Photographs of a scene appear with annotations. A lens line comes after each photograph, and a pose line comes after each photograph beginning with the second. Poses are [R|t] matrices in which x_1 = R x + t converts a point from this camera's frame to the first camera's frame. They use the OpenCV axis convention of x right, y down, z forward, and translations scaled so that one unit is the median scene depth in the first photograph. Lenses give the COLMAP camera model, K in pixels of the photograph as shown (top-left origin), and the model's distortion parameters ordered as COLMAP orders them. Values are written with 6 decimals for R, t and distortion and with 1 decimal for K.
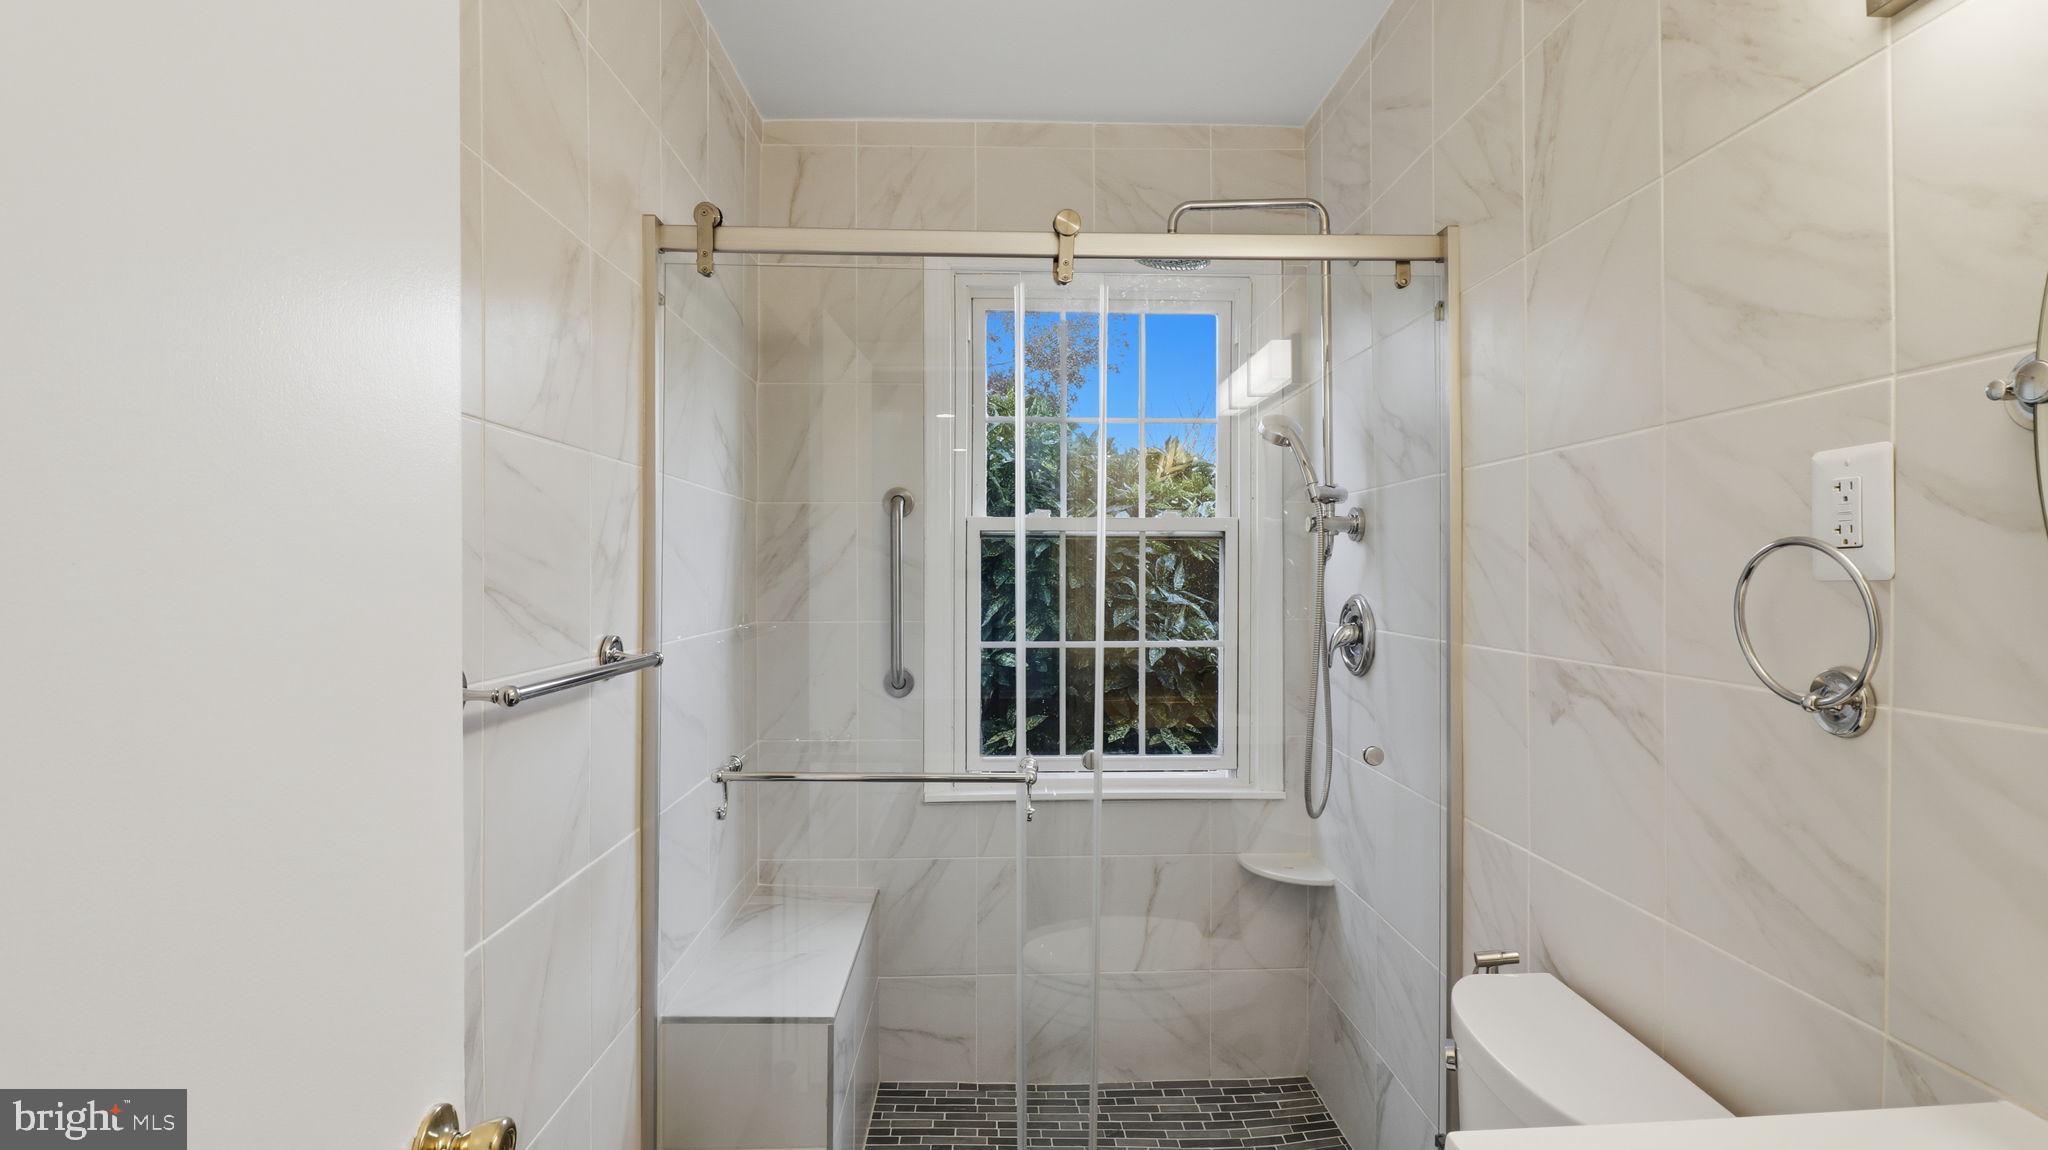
lens RADIAL K [[967.1, 0, 1048.6], [0, 967.1, 577.3], [0, 0, 1]] dist [-0.003105, -0.013379]
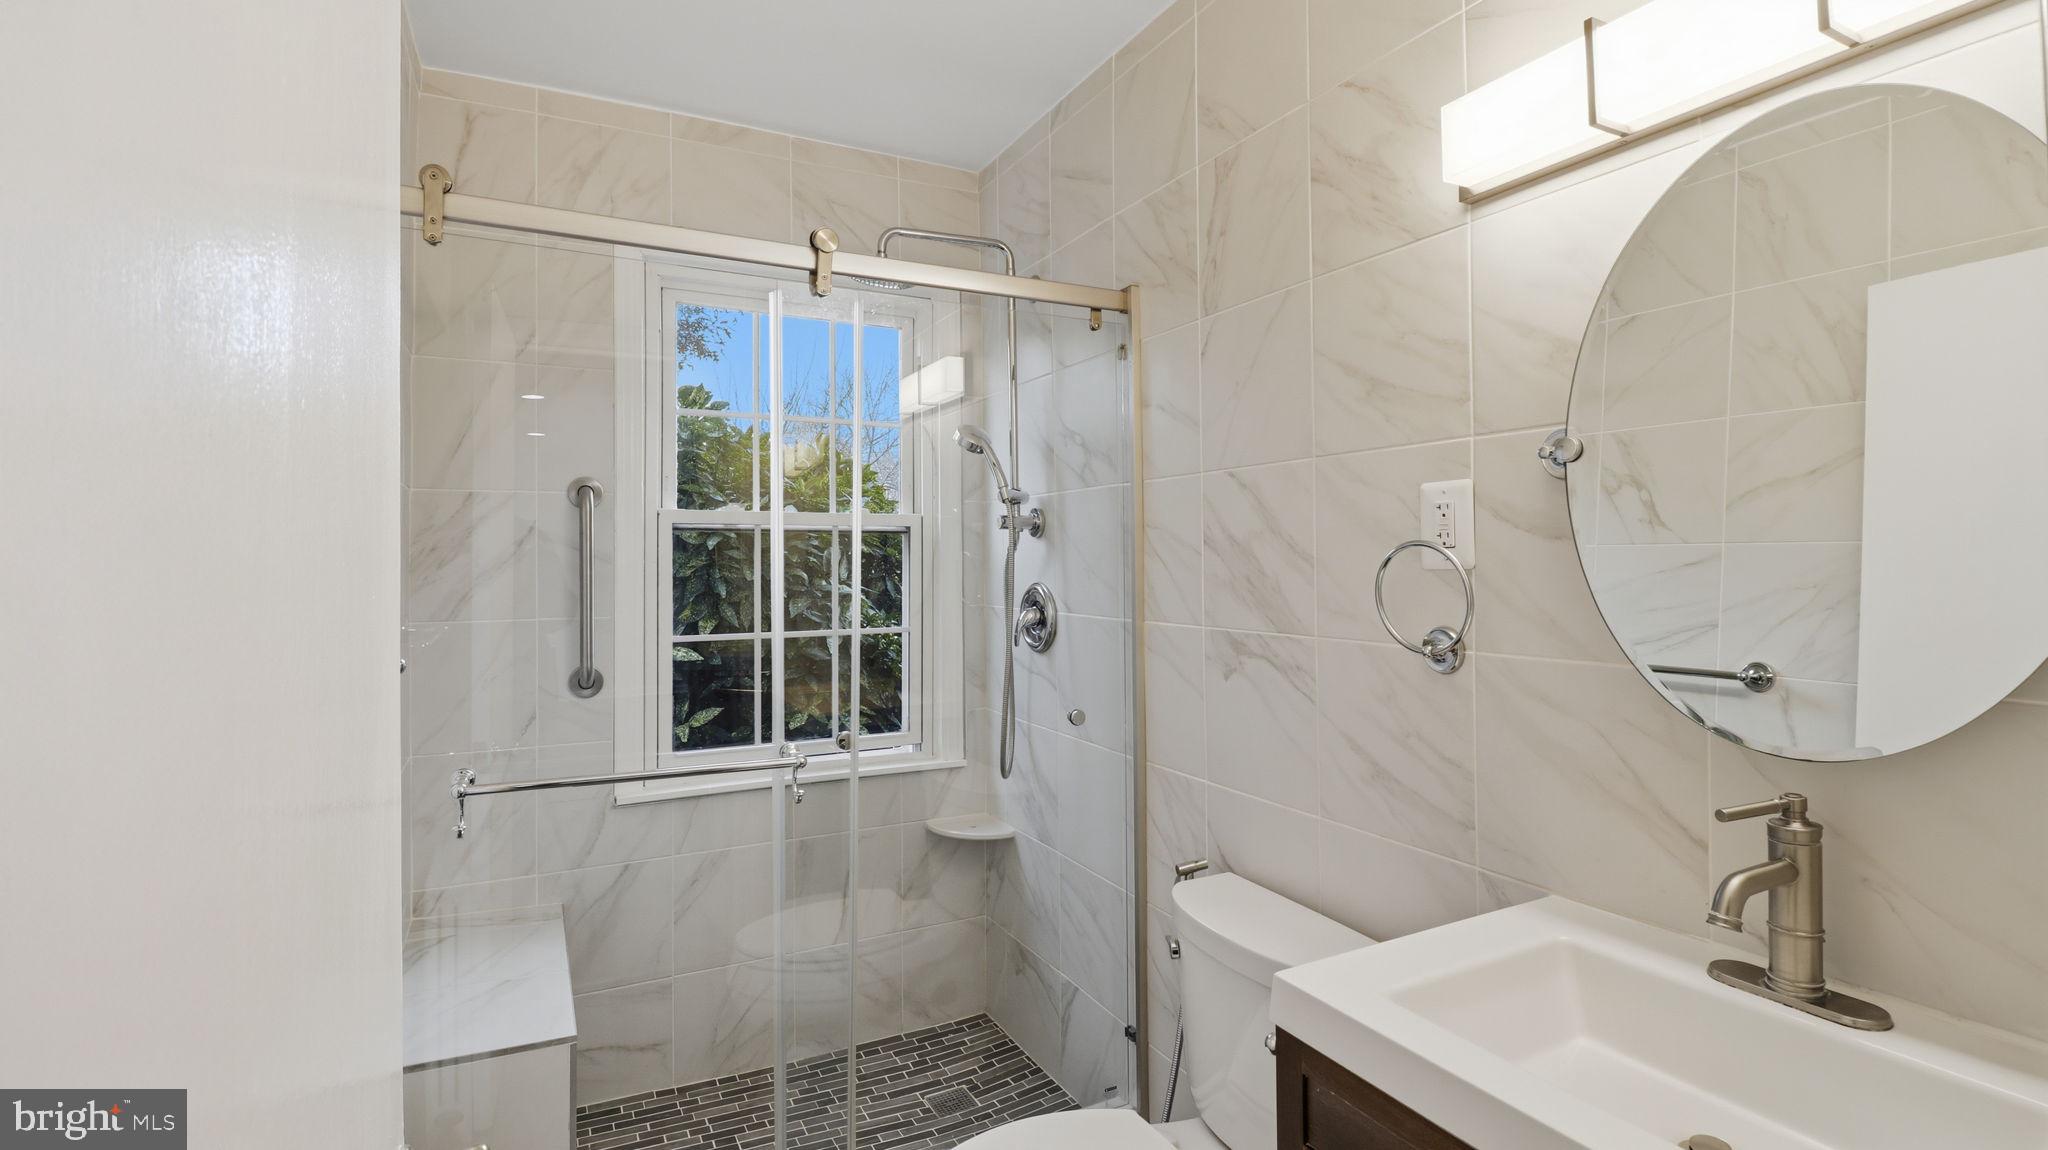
lens RADIAL K [[946.0, 0, 1031.1], [0, 946.0, 548.4], [0, 0, 1]] dist [-0.003189, -0.013851]
pose [[0.904858, 0.001207, 0.425713, -0.176386], [0.006936, 0.999821, -0.017578, -0.003667], [-0.425658, 0.018858, 0.904688, -0.032487]]
